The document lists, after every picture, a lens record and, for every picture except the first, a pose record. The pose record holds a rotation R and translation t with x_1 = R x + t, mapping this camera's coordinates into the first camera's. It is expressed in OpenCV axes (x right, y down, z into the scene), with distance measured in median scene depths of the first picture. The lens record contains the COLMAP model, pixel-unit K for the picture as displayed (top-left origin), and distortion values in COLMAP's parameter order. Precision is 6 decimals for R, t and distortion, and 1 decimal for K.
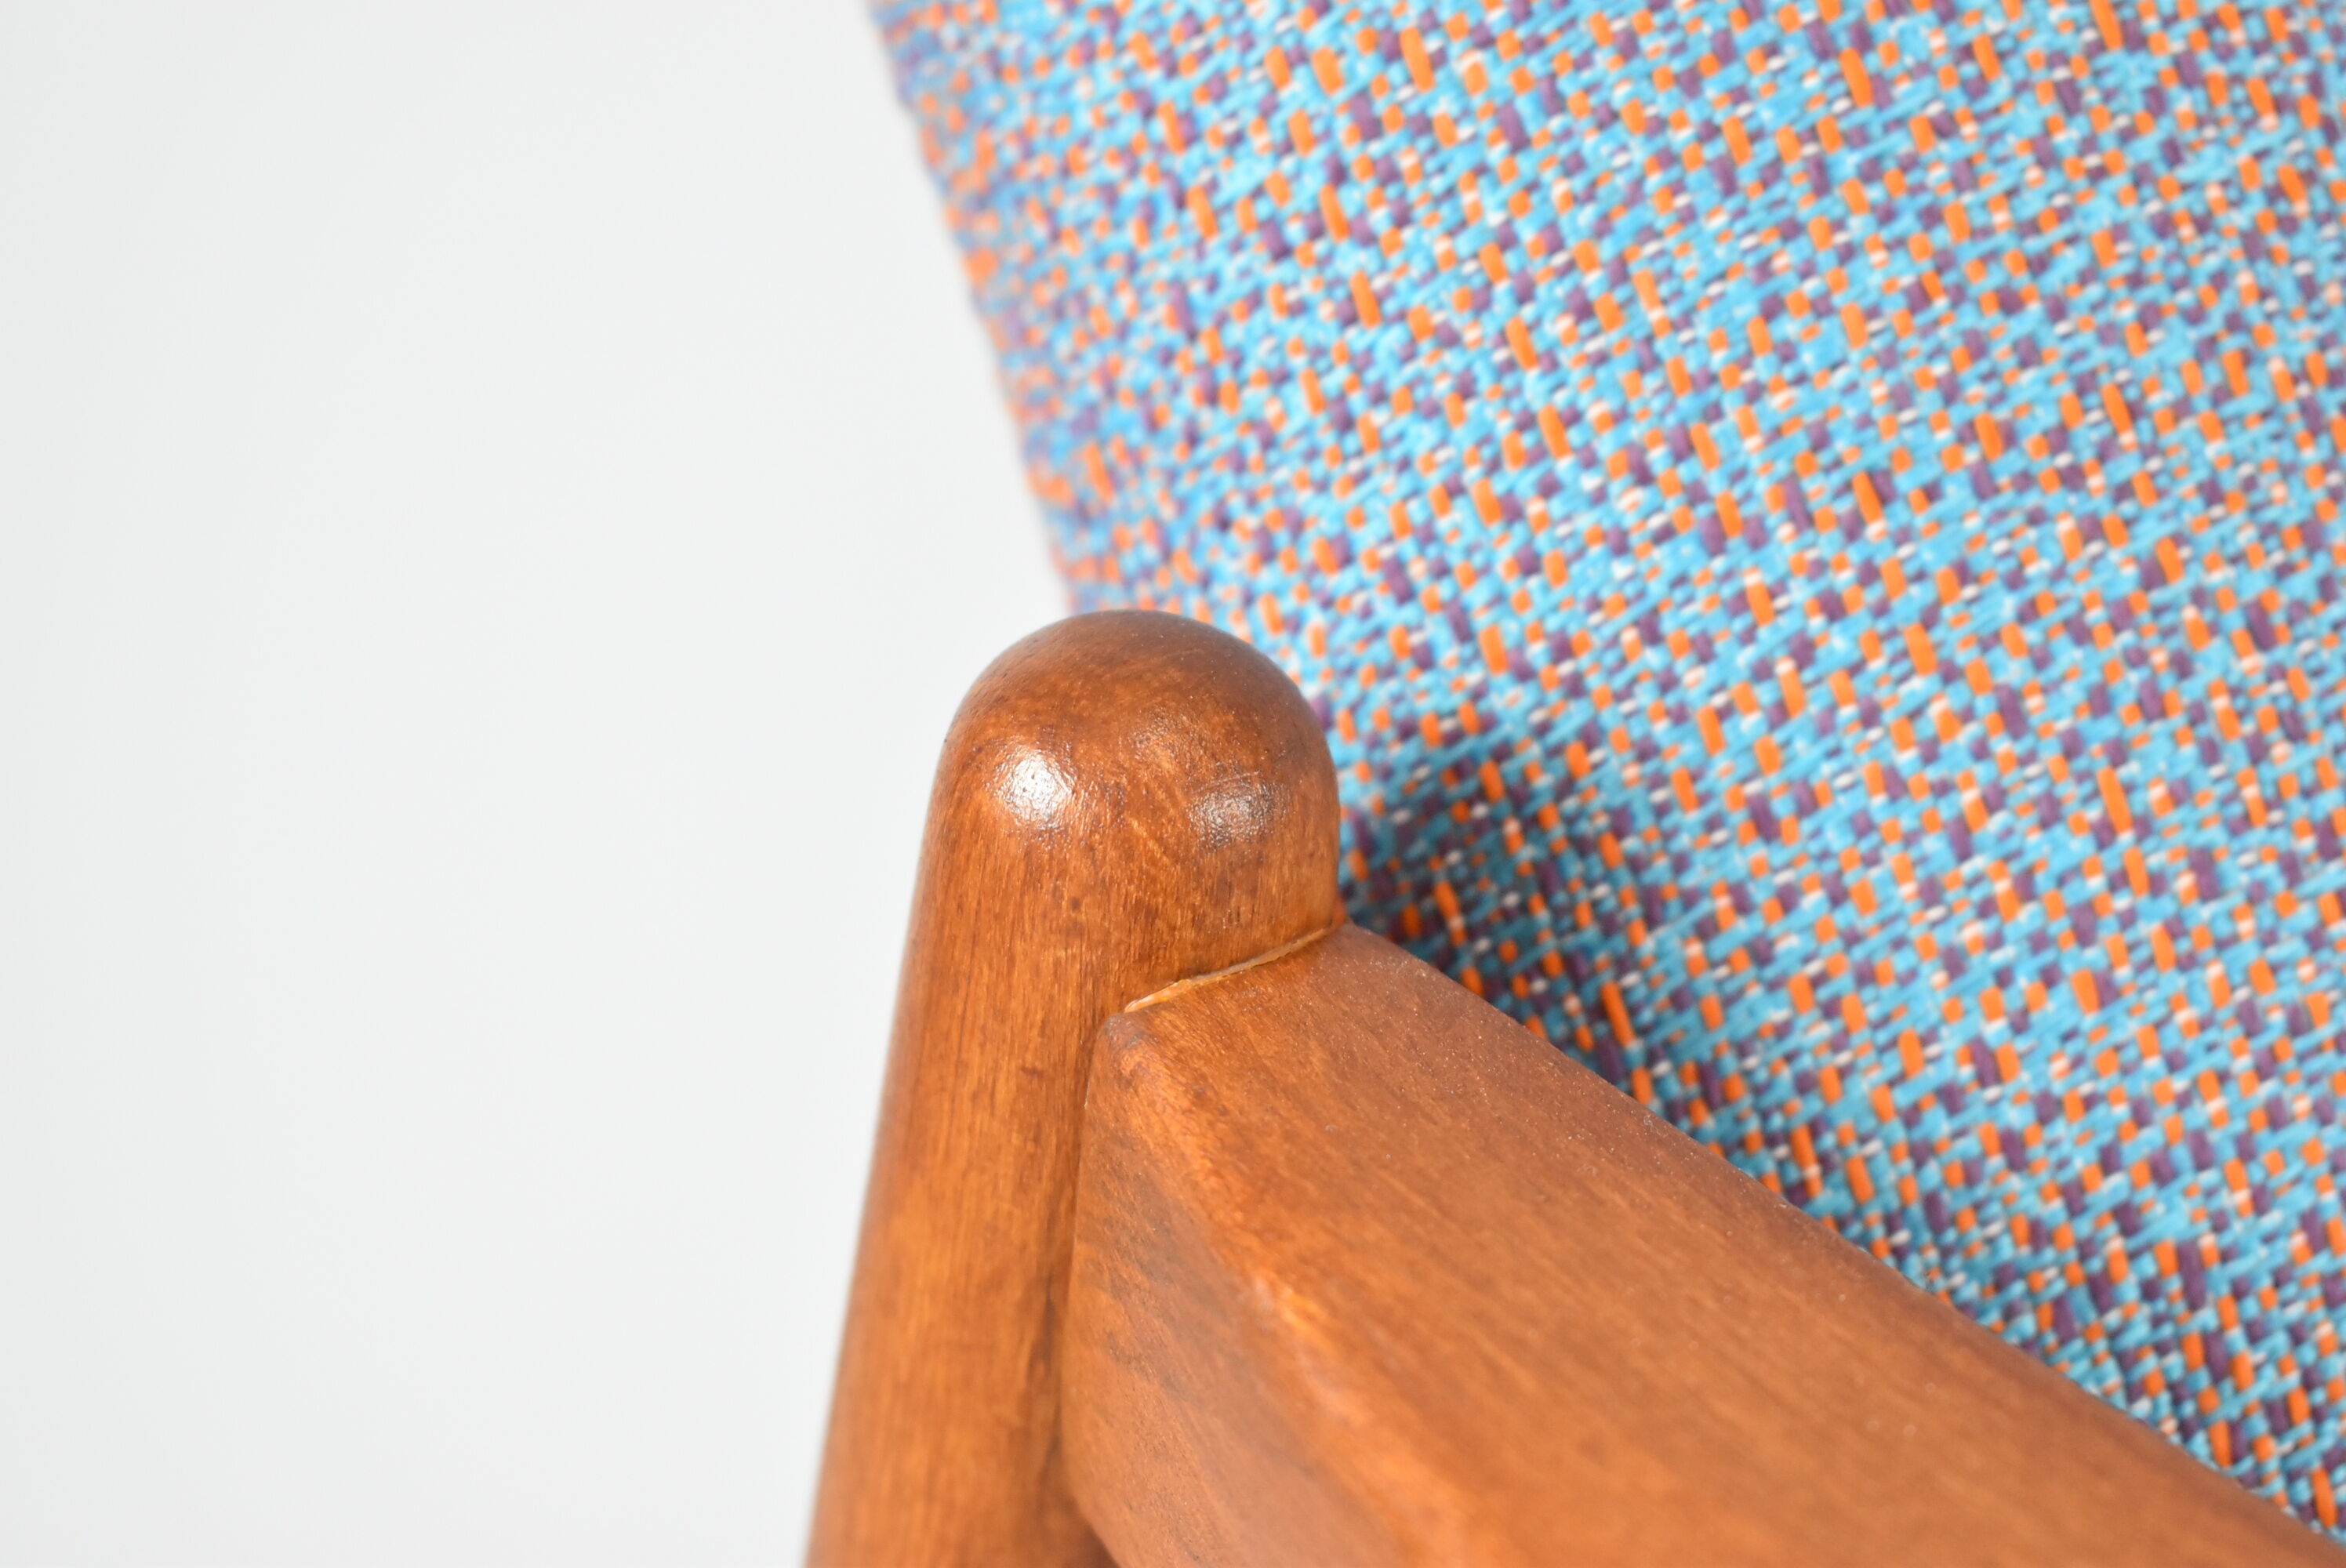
lens RADIAL K [[4727.8, 0, 1173.7], [0, 4727.8, 856.7], [0, 0, 1]] dist [0.028985, -0.058211]
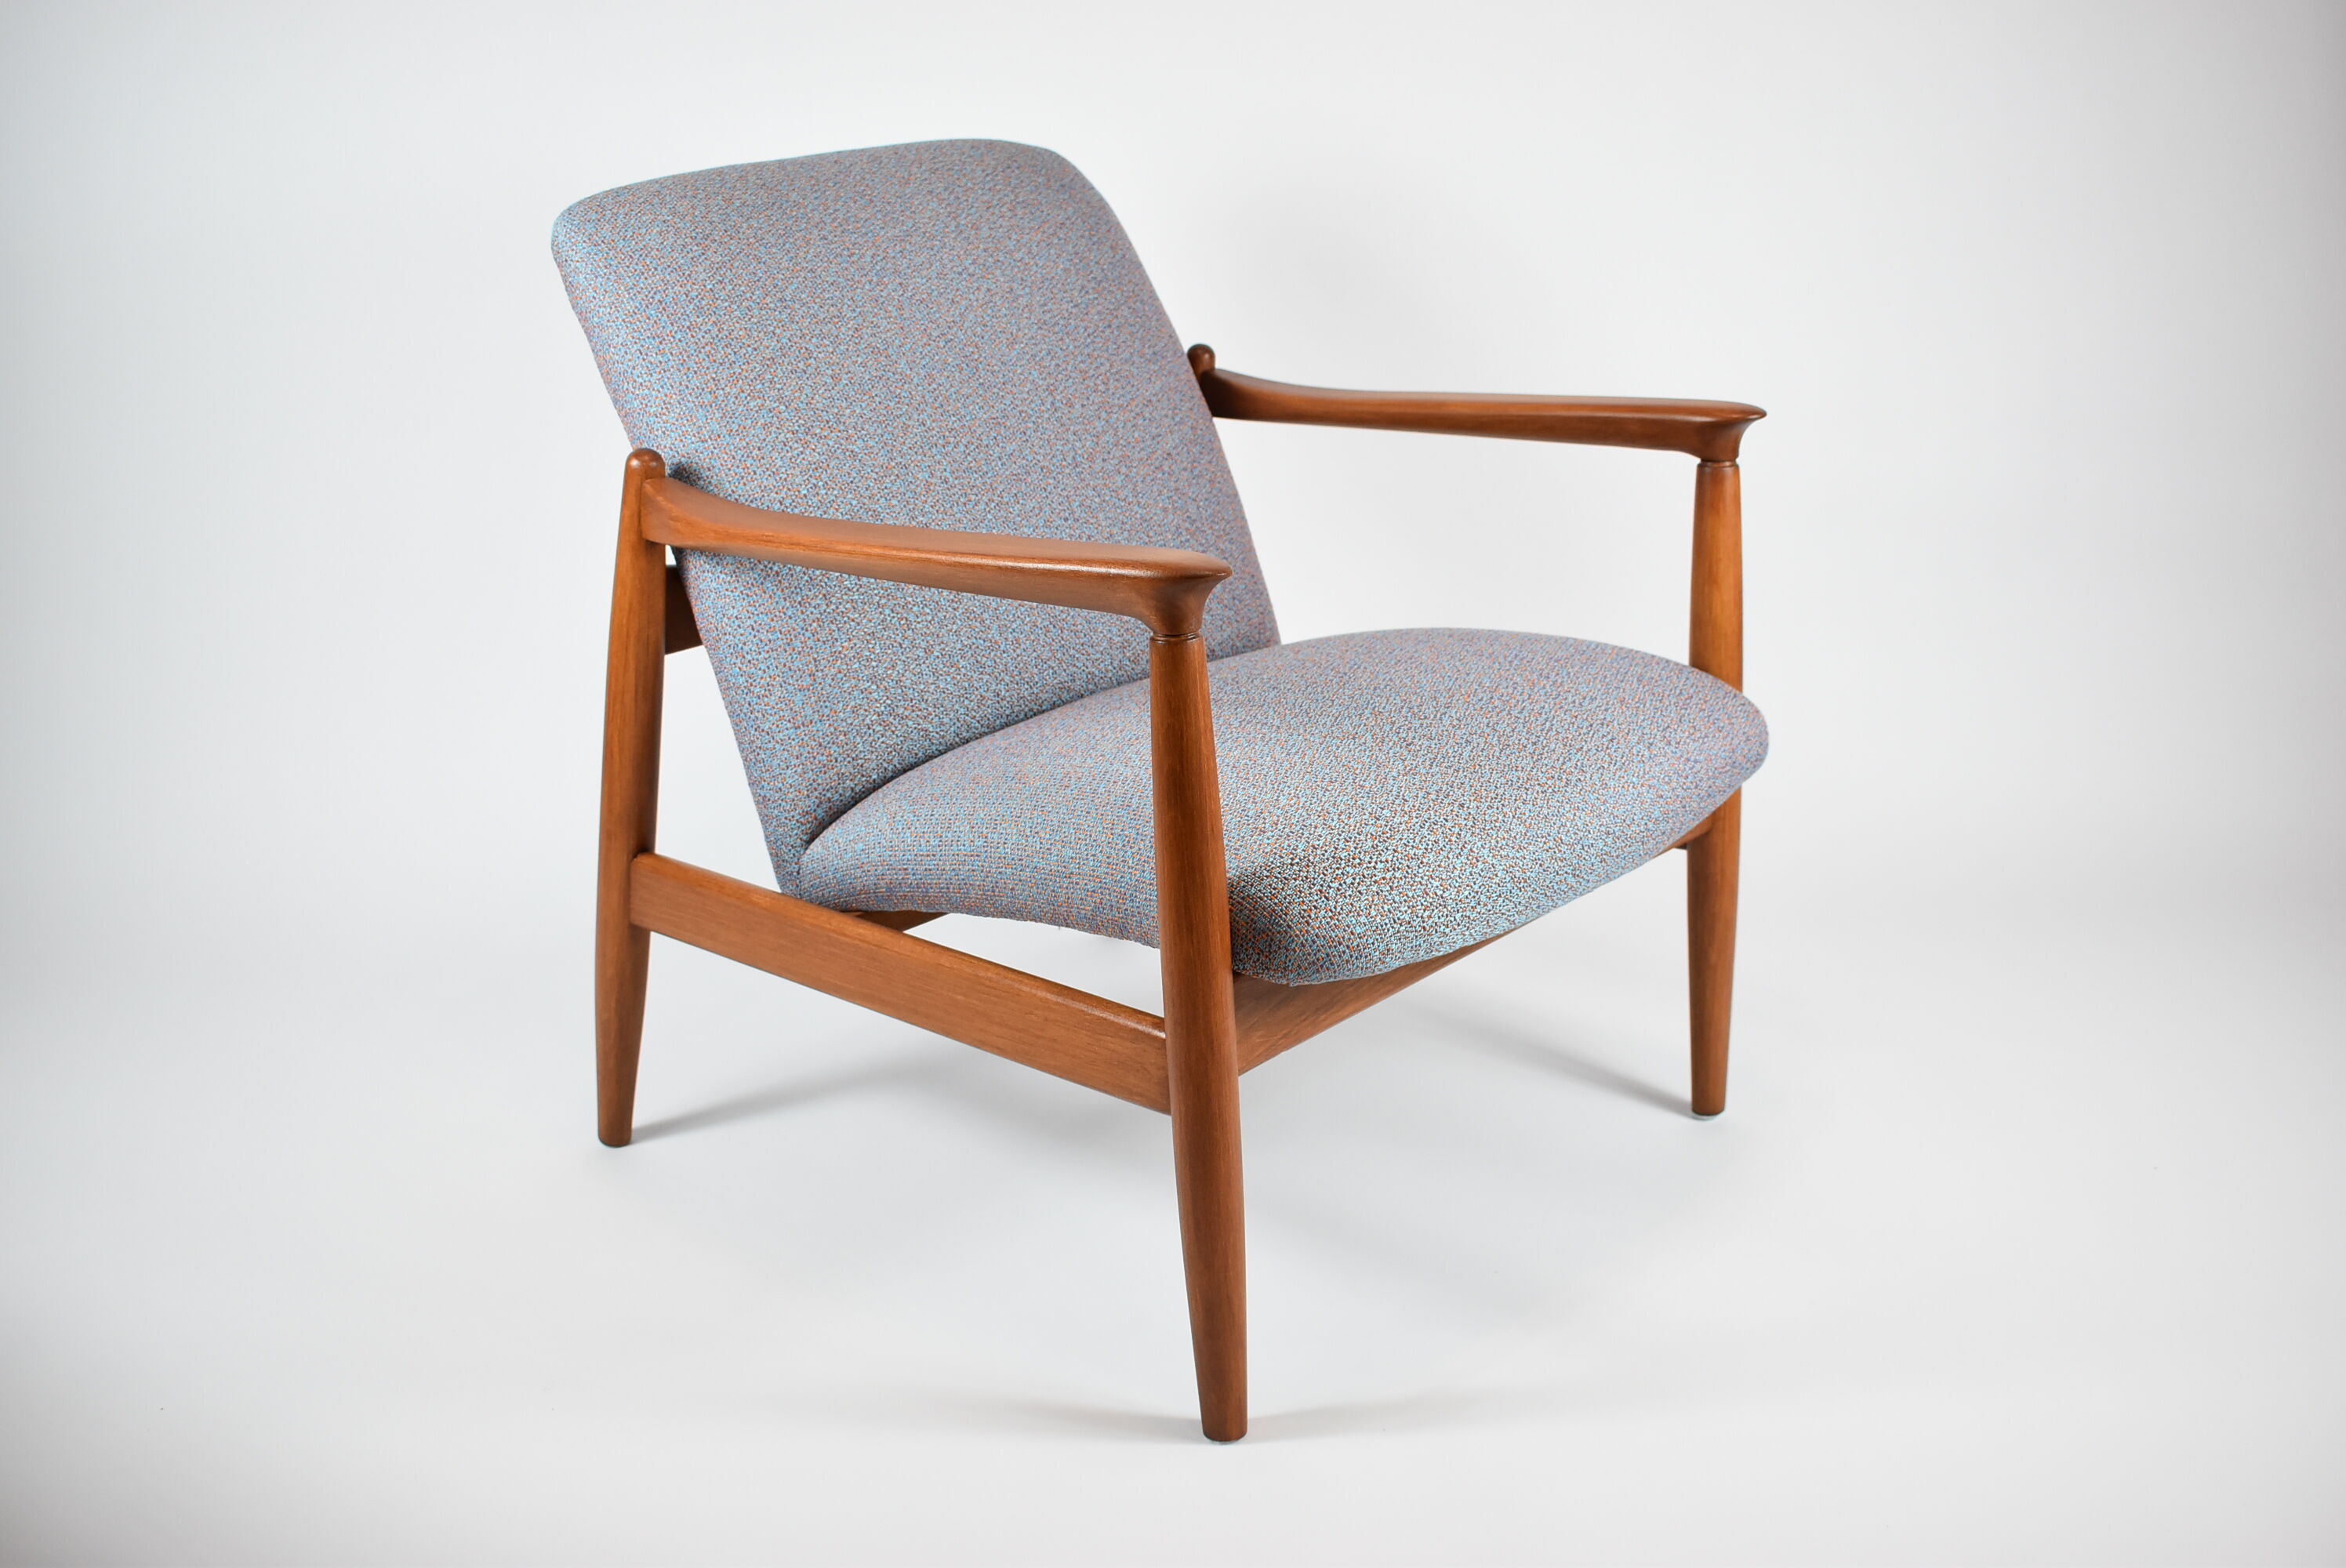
lens RADIAL K [[2485.1, 0, 1173.0], [0, 2485.1, 784.0], [0, 0, 1]] dist [-0.075258, -0.006259]
pose [[0.980373, -0.071877, 0.183581, 0.077188], [0.088536, 0.992507, -0.084211, 1.170105], [-0.176153, 0.098812, 0.979391, -4.190509]]
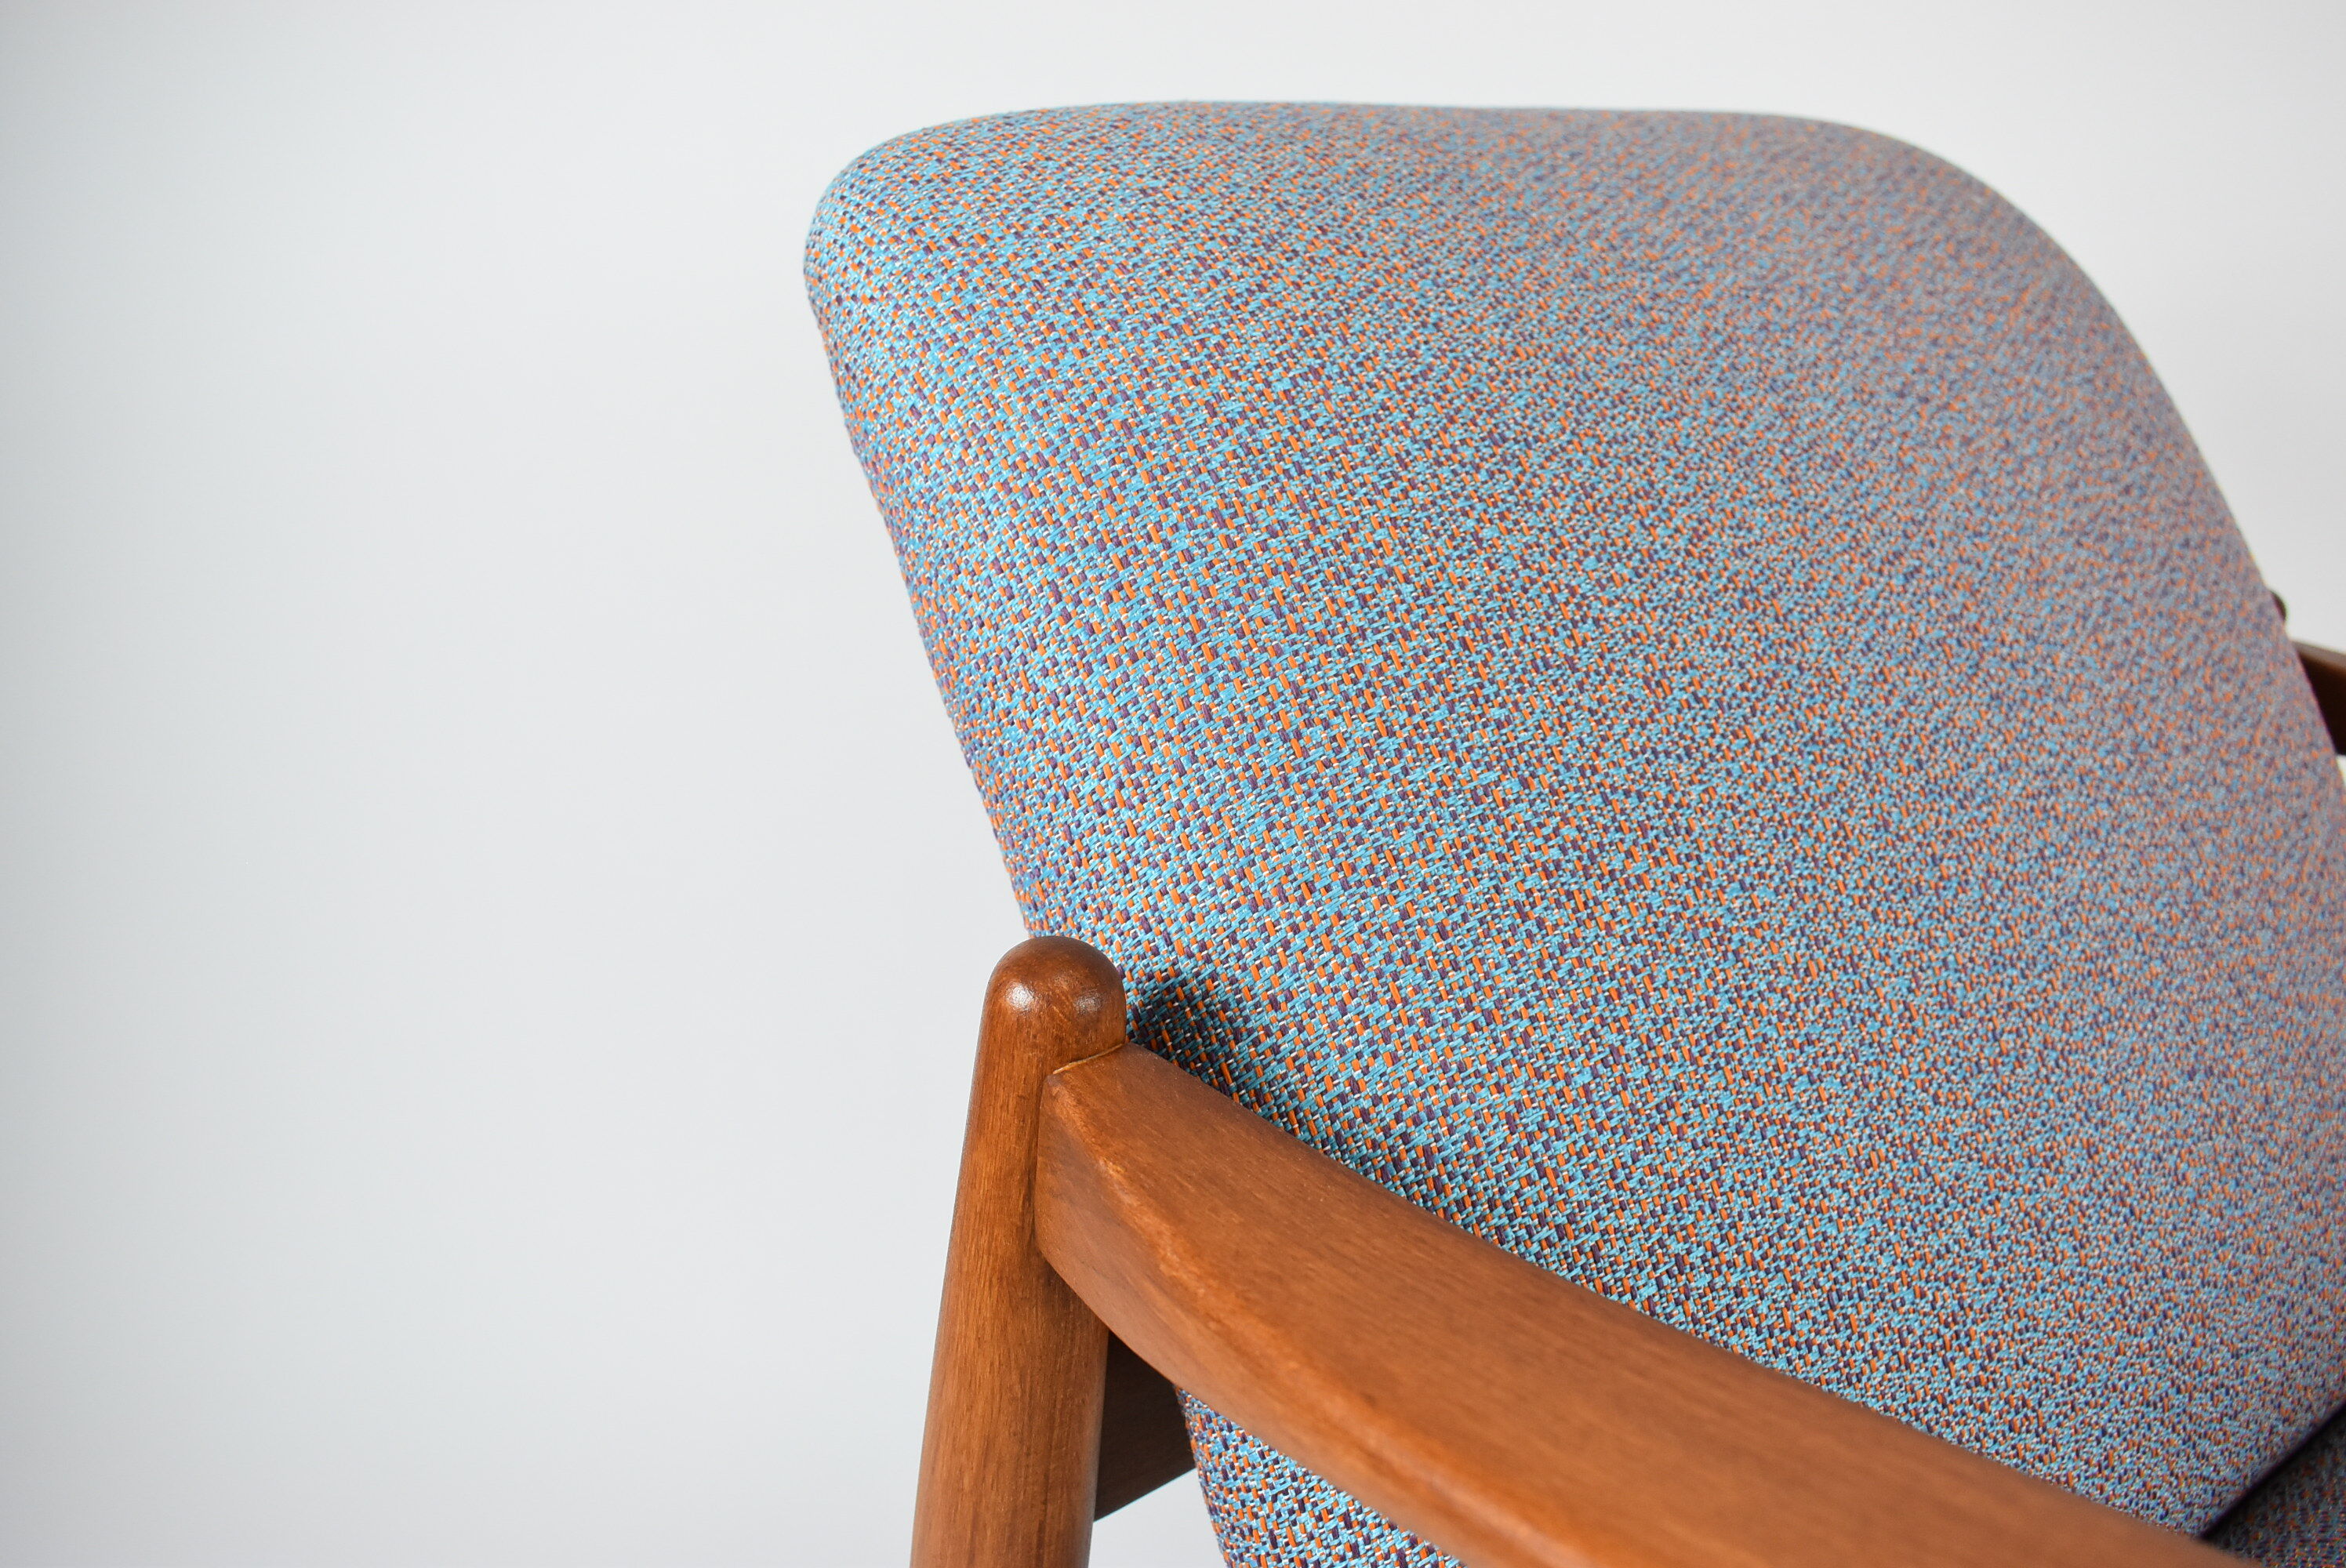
lens RADIAL K [[1975.8, 0, 1173.0], [0, 1975.8, 784.0], [0, 0, 1]] dist [-0.106660, -0.000412]
pose [[0.998472, -0.025868, 0.048829, 0.008008], [0.032717, 0.988868, -0.145151, 0.032211], [-0.044531, 0.146527, 0.988204, -0.200584]]
